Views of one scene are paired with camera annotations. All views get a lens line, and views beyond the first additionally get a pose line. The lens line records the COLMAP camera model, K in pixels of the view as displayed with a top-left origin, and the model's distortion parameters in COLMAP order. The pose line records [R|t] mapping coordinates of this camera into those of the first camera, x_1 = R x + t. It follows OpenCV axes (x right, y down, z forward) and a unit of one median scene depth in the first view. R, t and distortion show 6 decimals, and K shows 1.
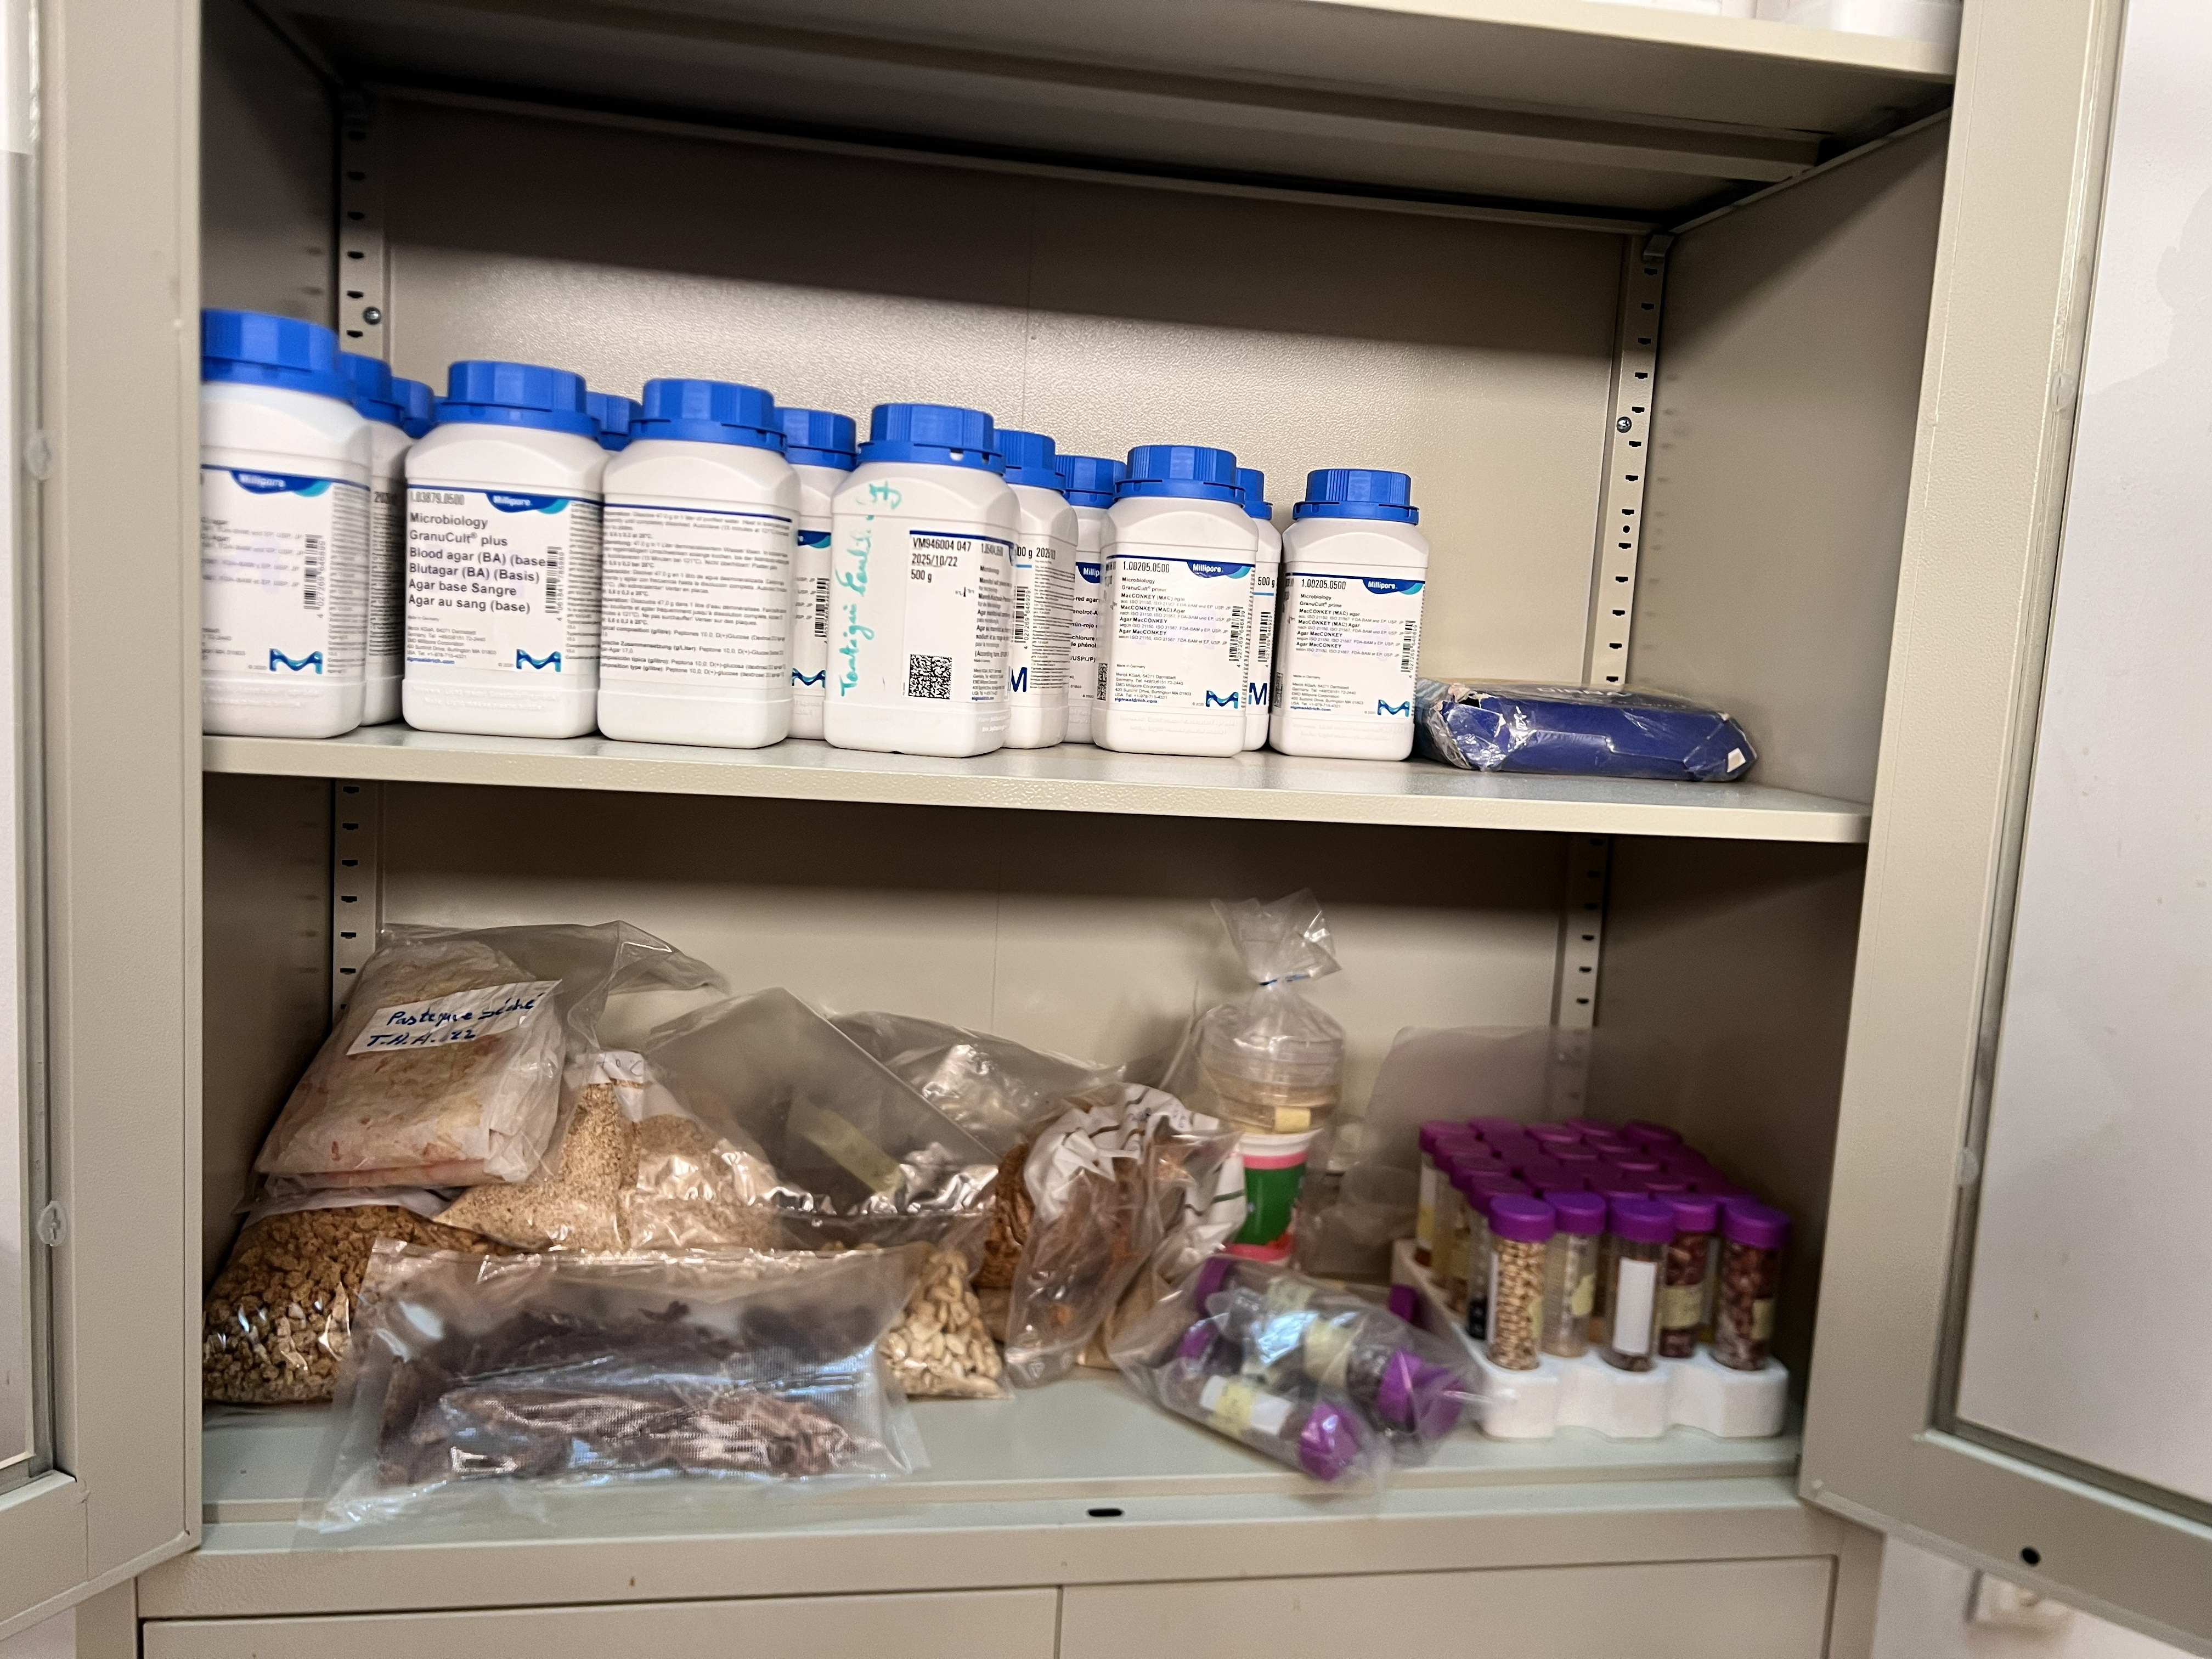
lens RADIAL K [[1672.1, 0, 1118.1], [0, 1672.1, 838.6], [0, 0, 1]] dist [0.130315, -0.222419]
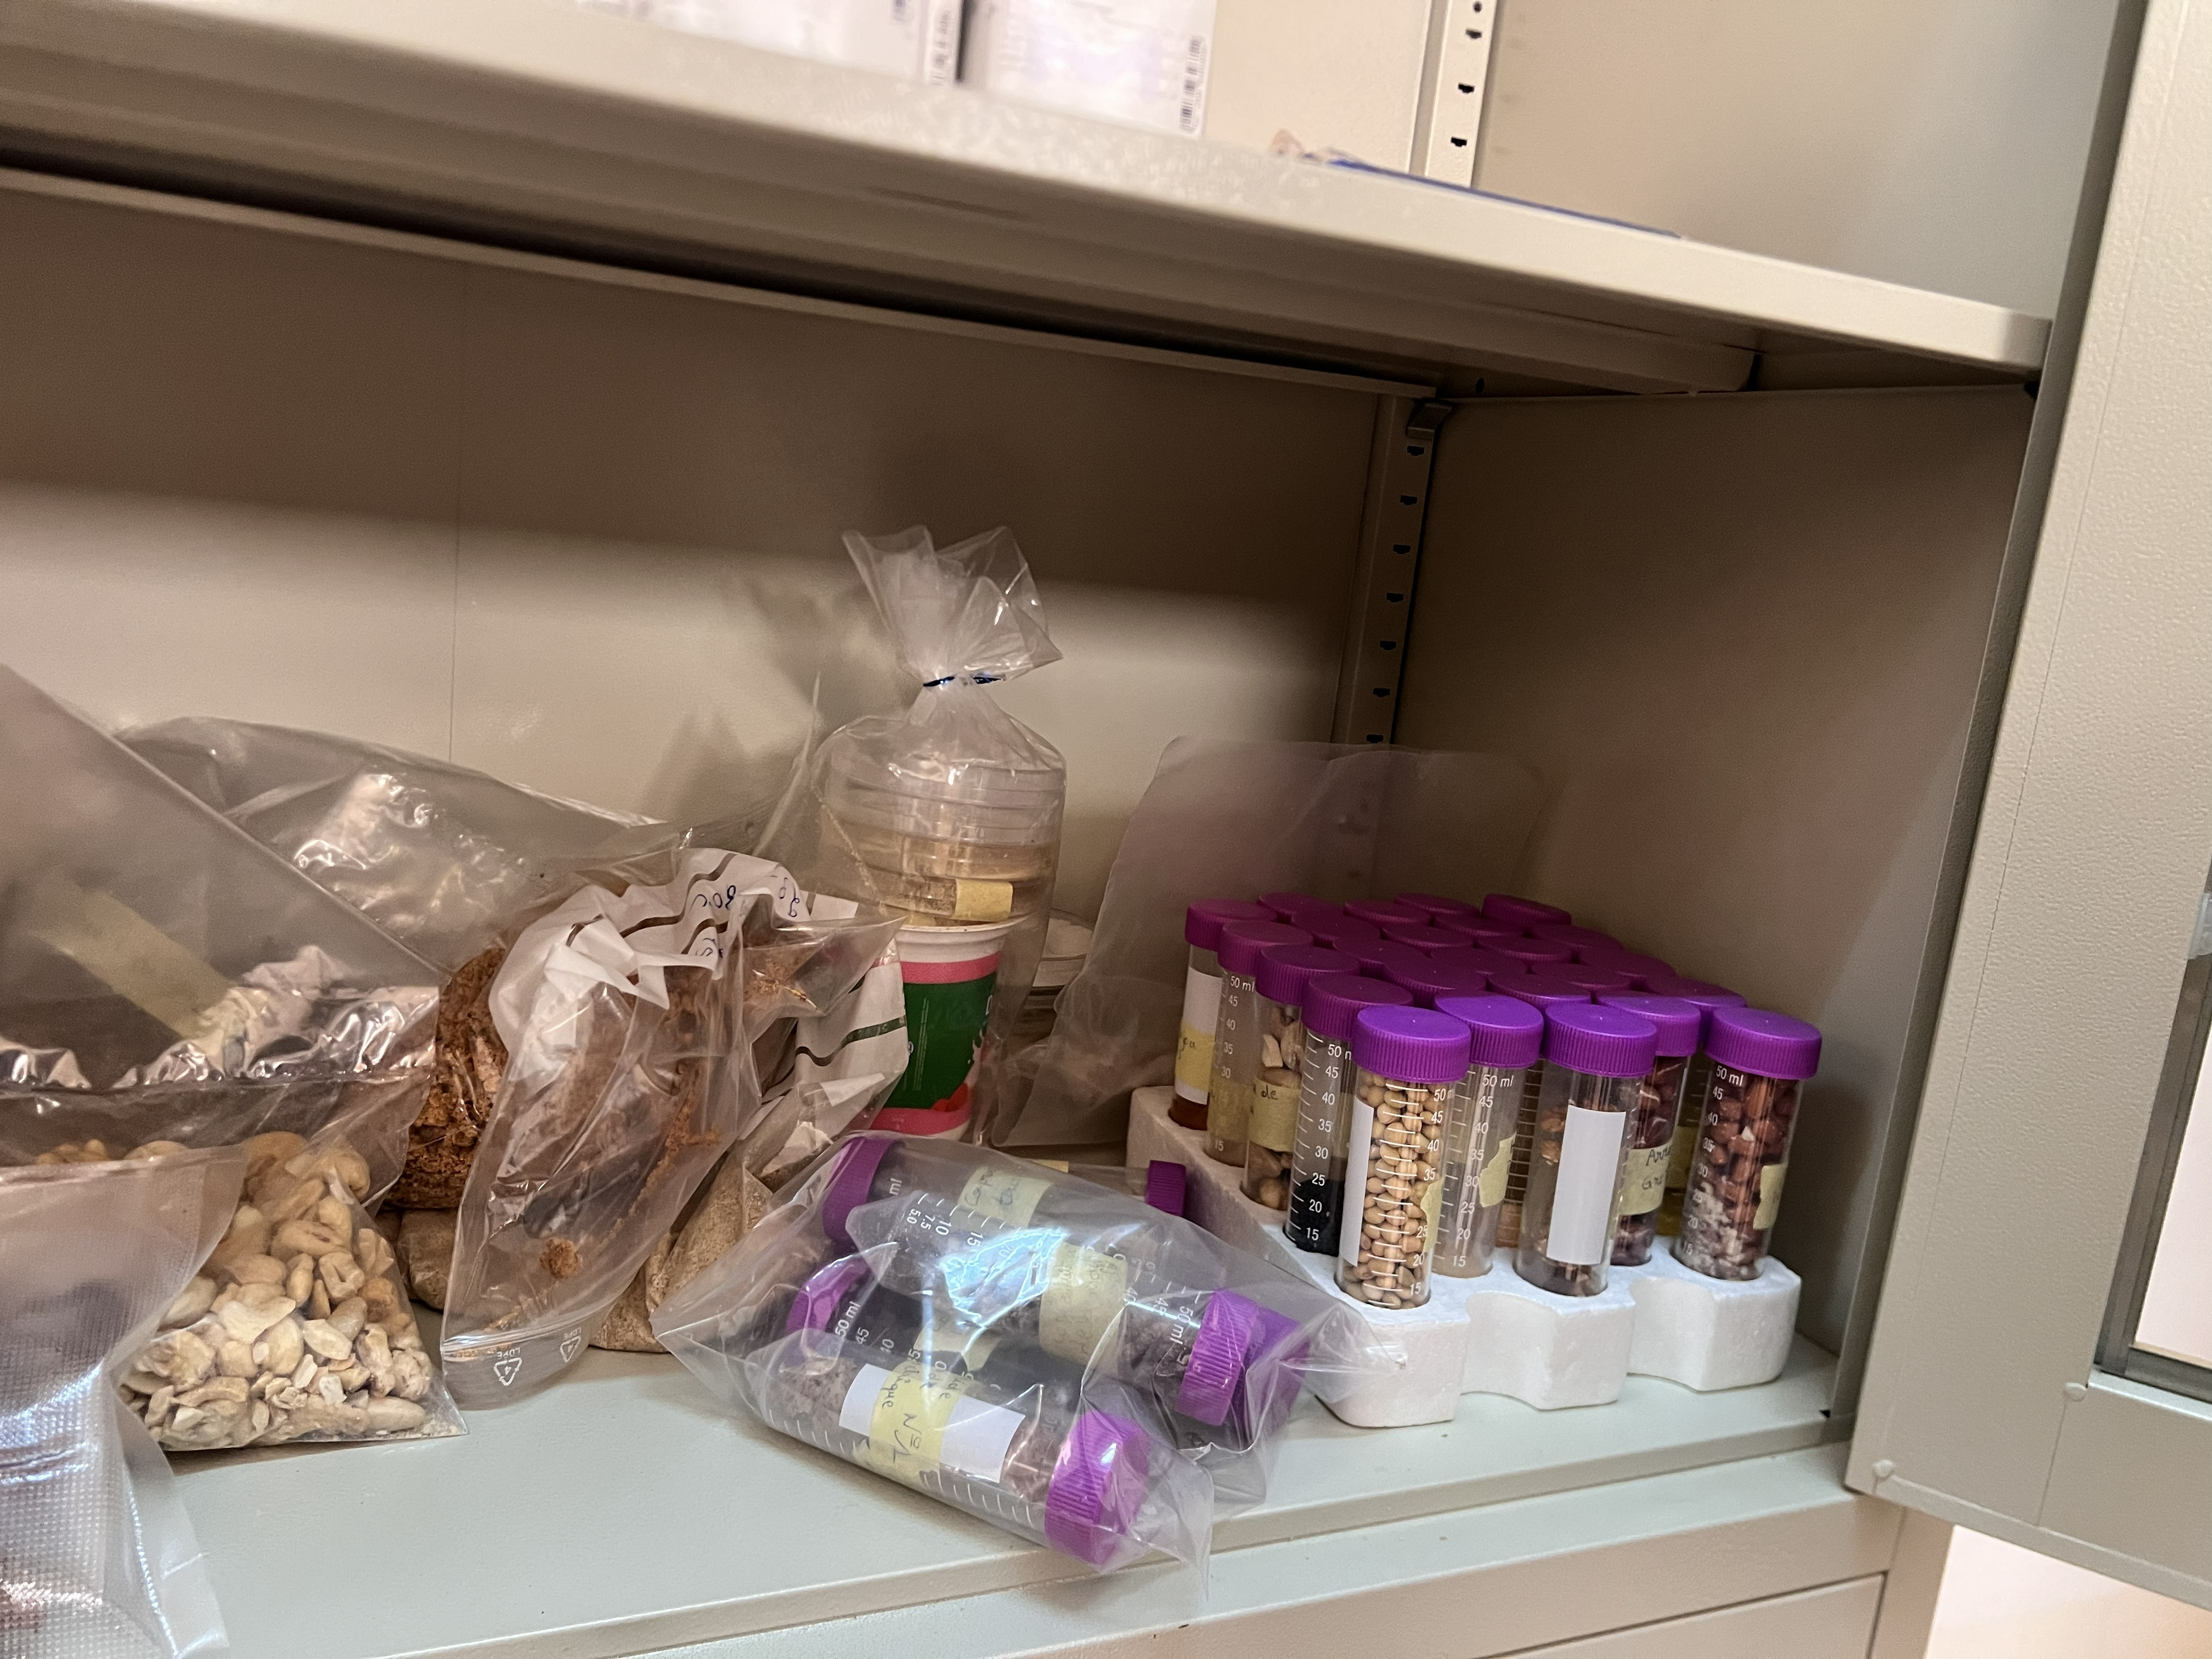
lens RADIAL K [[1672.1, 0, 1118.1], [0, 1672.1, 838.6], [0, 0, 1]] dist [0.130315, -0.222419]
pose [[0.968297, -0.000468, 0.249800, 0.002158], [-0.020848, 0.996358, 0.082679, 0.103317], [-0.248929, -0.085266, 0.964761, 0.452052]]
